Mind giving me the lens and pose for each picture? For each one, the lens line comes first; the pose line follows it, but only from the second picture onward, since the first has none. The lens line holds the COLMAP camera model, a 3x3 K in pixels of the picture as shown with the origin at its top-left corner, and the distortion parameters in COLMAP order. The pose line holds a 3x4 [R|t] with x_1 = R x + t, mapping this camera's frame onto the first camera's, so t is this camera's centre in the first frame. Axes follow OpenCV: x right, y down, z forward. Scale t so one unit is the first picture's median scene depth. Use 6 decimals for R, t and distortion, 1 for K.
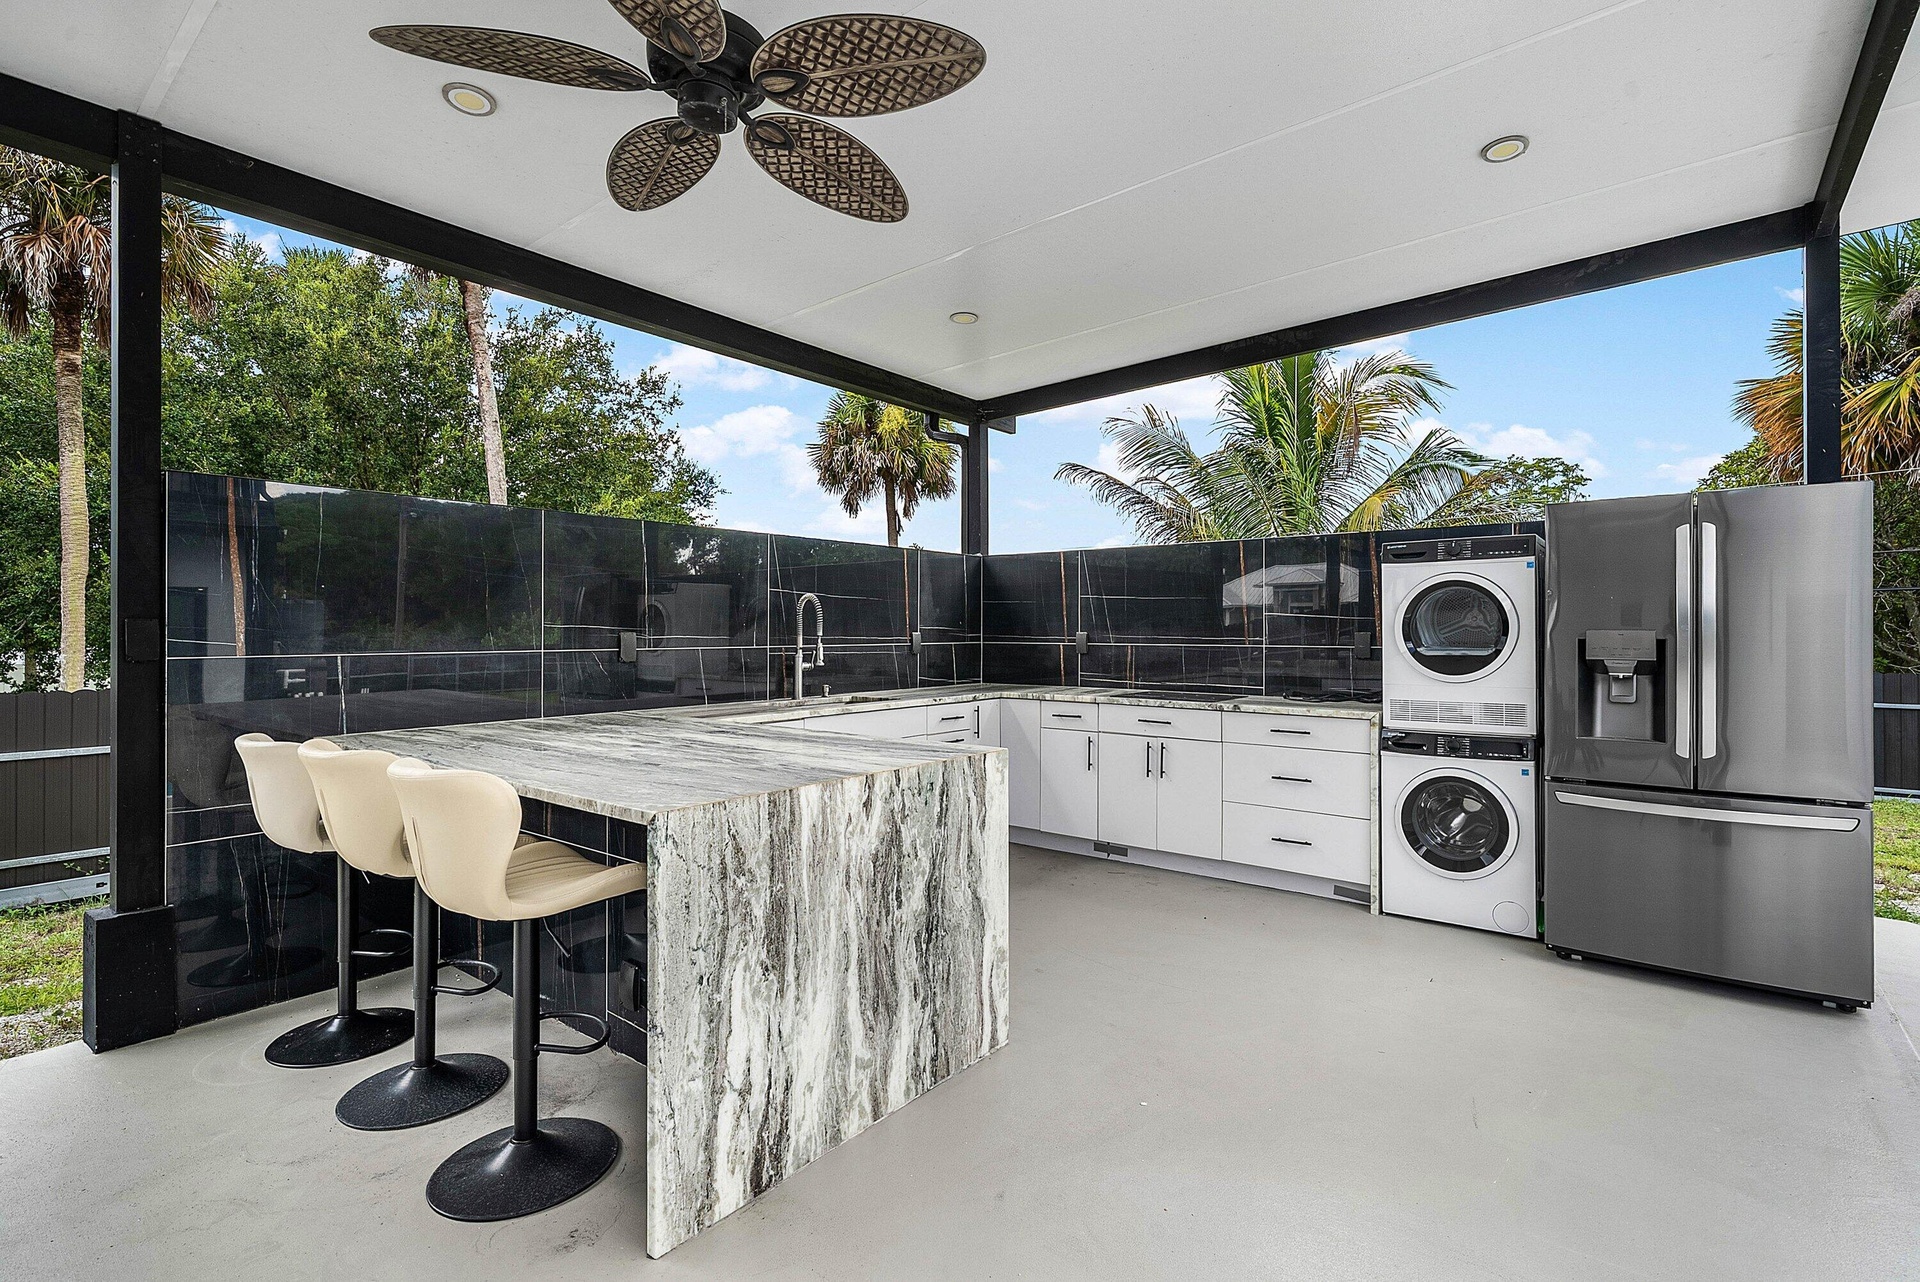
lens RADIAL K [[889.7, 0, 976.4], [0, 889.7, 621.5], [0, 0, 1]] dist [-0.000655, 0.000530]
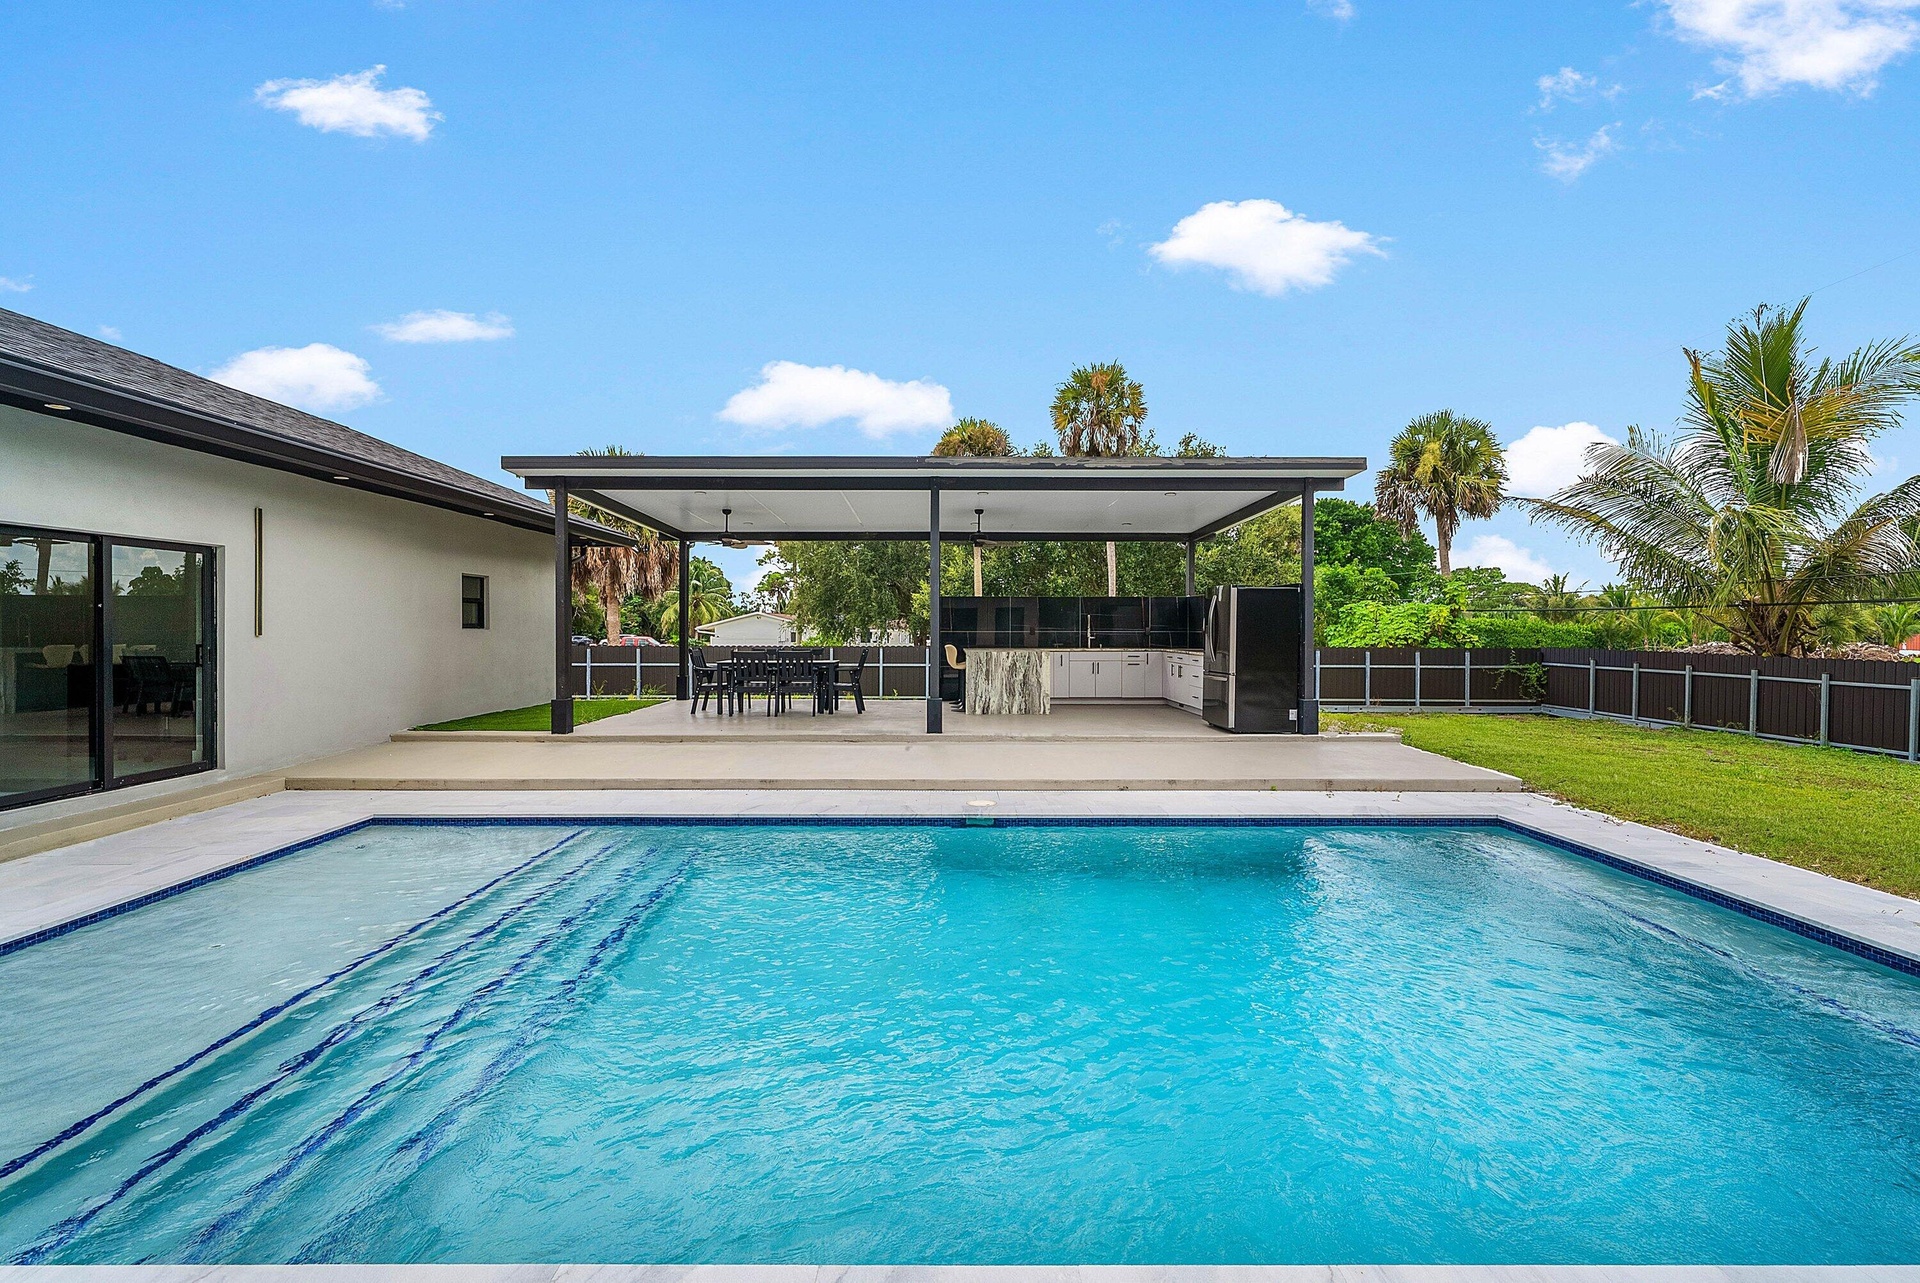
lens RADIAL K [[795.6, 0, 948.1], [0, 795.6, 629.5], [0, 0, 1]] dist [0.004284, -0.000195]
pose [[0.620565, 0.000691, -0.784155, 3.008135], [0.007708, 0.999946, 0.006980, -0.005509], [0.784117, -0.010376, 0.620526, -2.026238]]
